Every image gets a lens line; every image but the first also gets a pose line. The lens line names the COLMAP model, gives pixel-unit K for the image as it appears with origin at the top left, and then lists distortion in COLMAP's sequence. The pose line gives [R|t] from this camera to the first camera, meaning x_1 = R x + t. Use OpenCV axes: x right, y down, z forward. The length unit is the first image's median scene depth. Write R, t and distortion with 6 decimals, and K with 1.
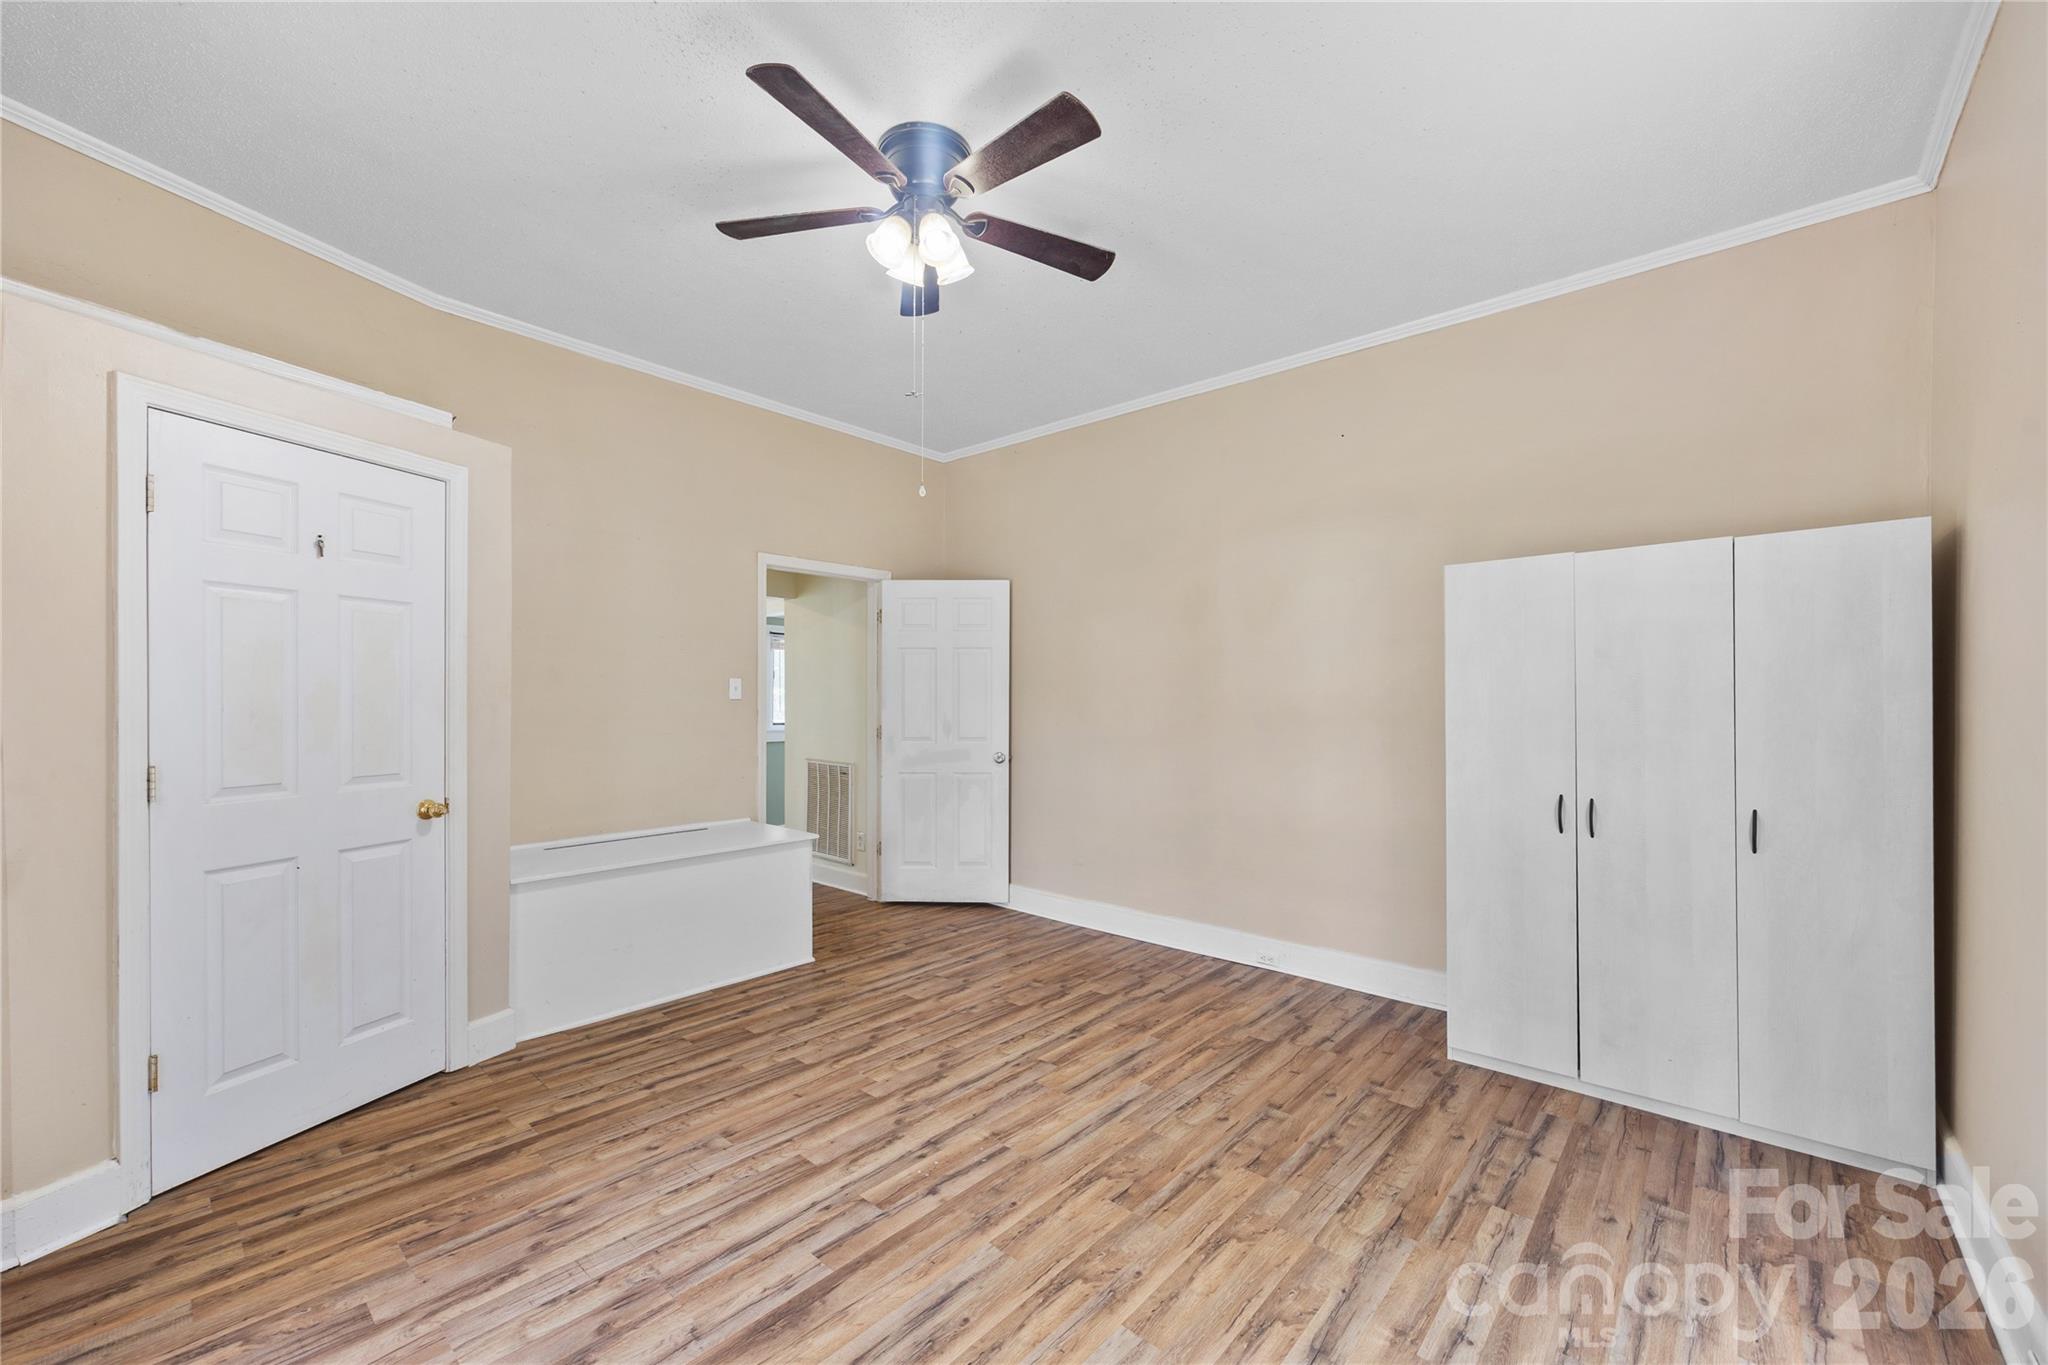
lens RADIAL K [[800.3, 0, 1015.0], [0, 800.3, 695.0], [0, 0, 1]] dist [-0.000204, 0.000151]
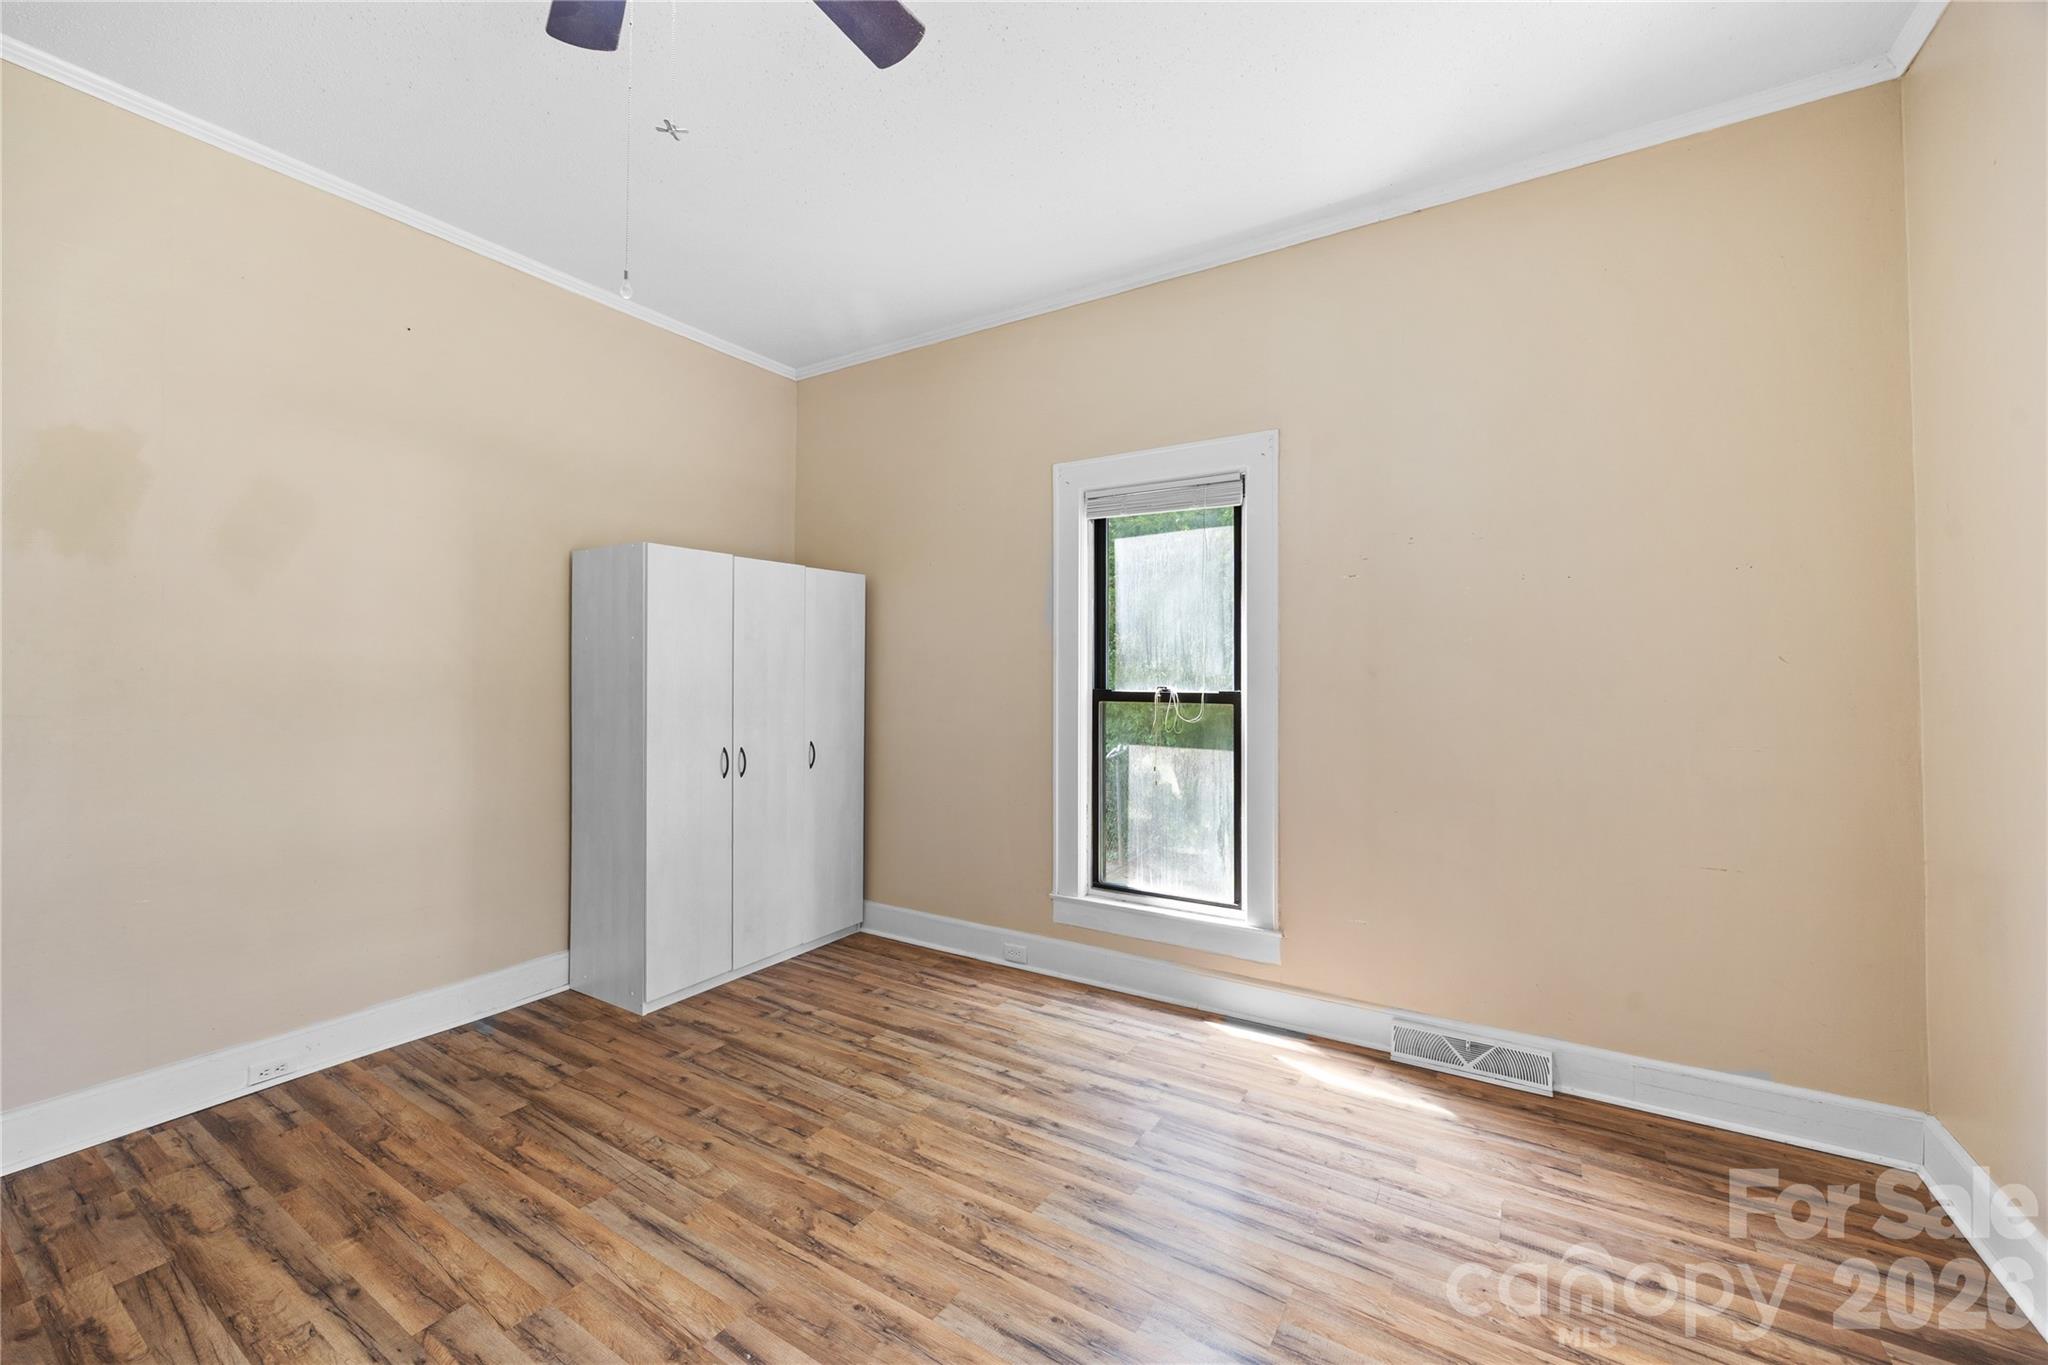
lens RADIAL K [[800.3, 0, 1033.5], [0, 800.3, 665.5], [0, 0, 1]] dist [-0.000204, 0.000151]
pose [[-0.177622, 0.010721, 0.984040, -0.705731], [-0.012717, 0.999832, -0.013189, 0.007603], [-0.984017, -0.014857, -0.177456, 0.844305]]
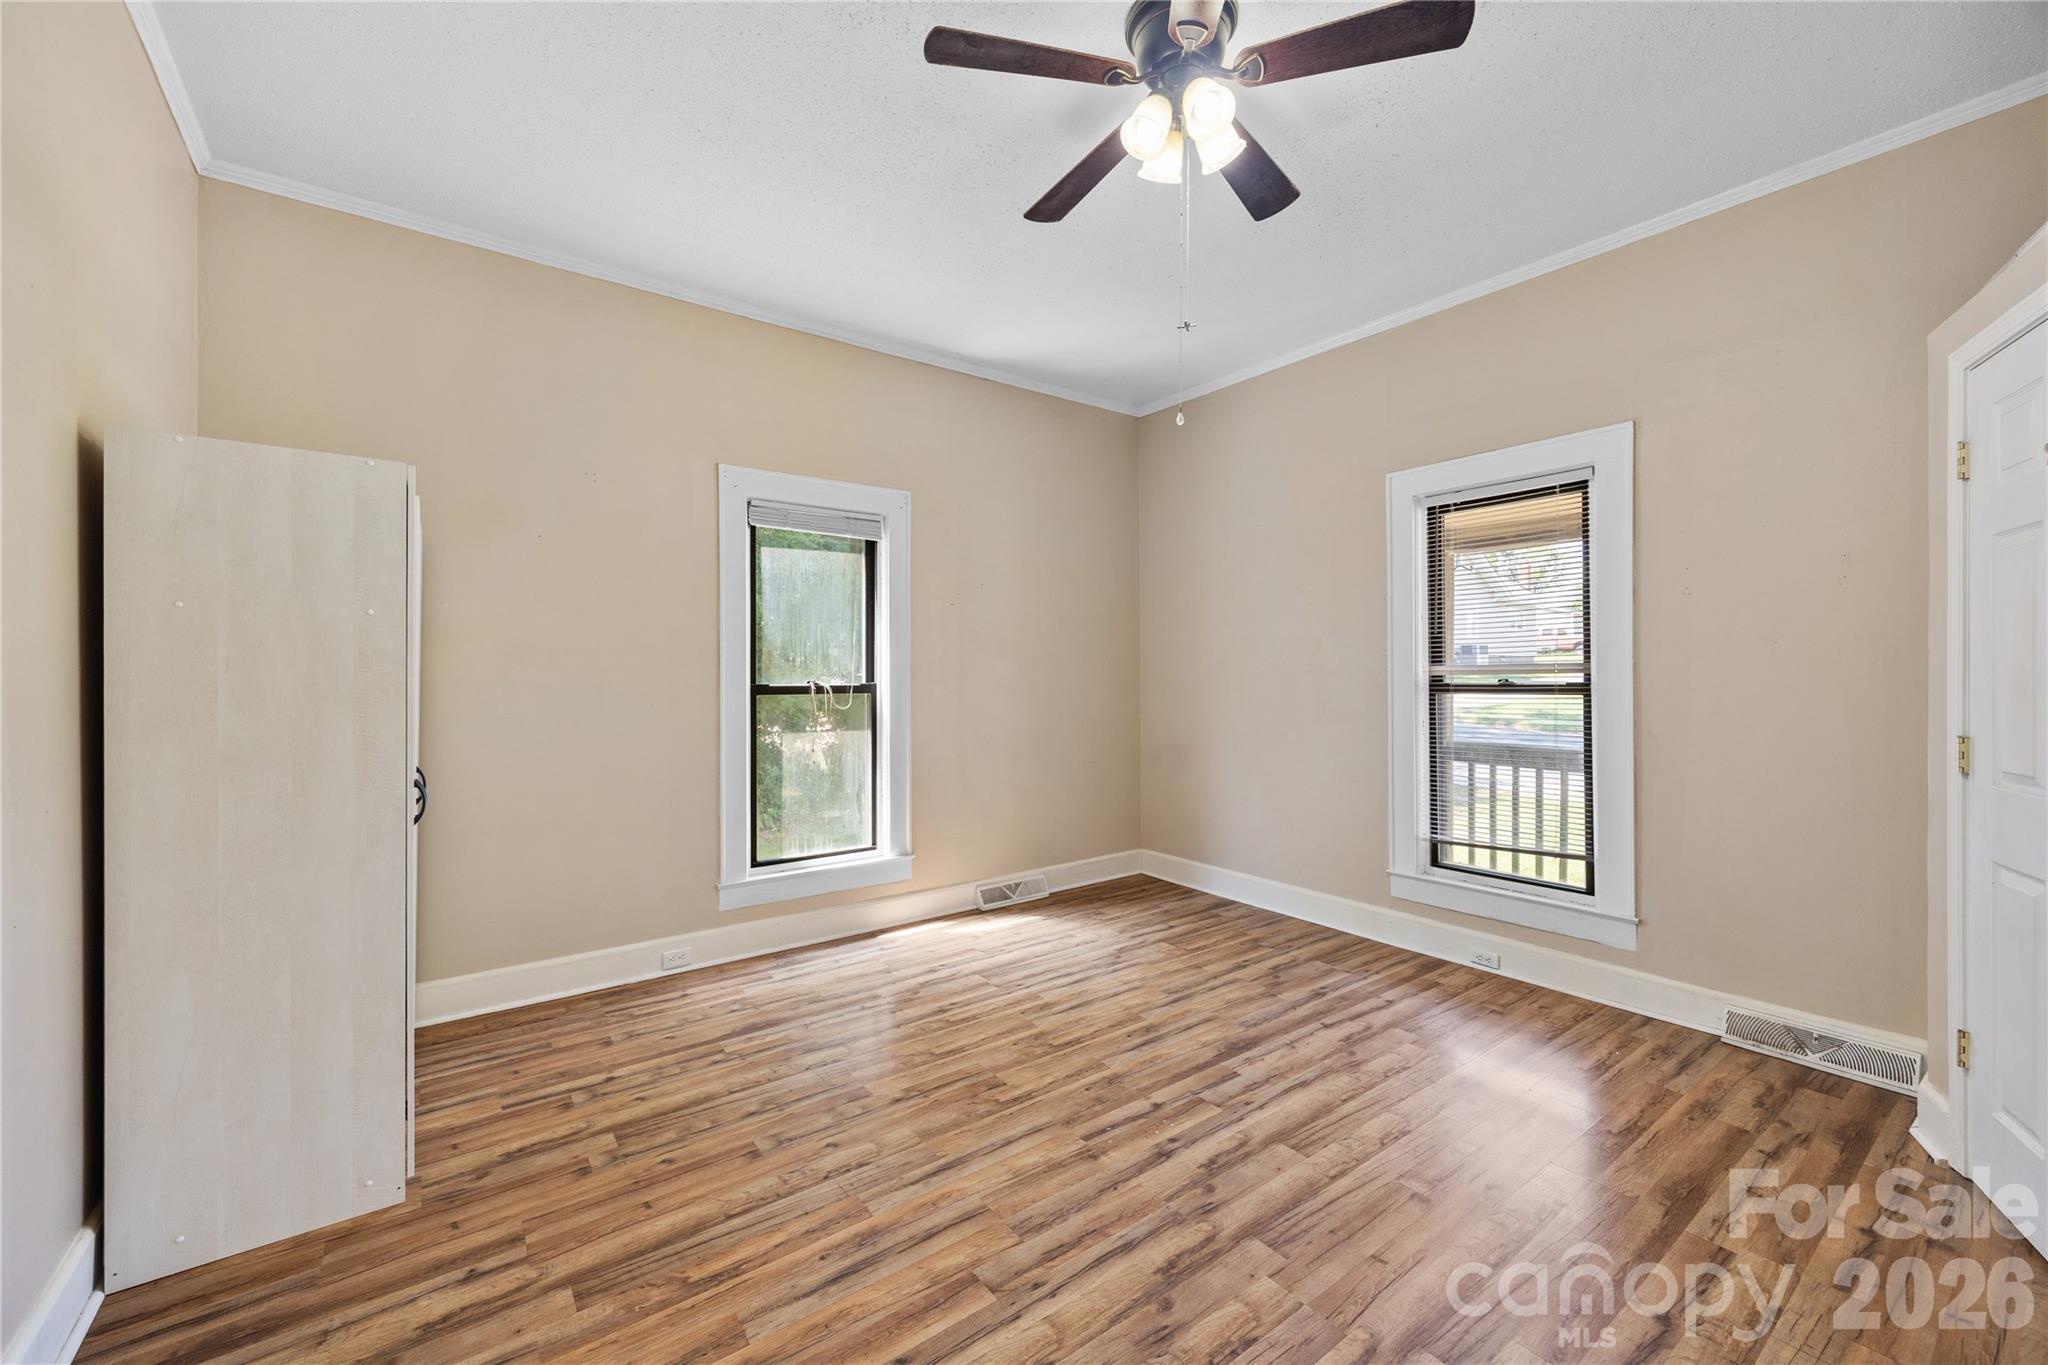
lens RADIAL K [[800.3, 0, 1012.1], [0, 800.3, 680.2], [0, 0, 1]] dist [-0.000204, 0.000151]
pose [[-0.977465, -0.001471, 0.211093, -0.123814], [-0.000738, 0.999993, 0.003551, 0.015315], [-0.211097, 0.003315, -0.977459, 1.893216]]
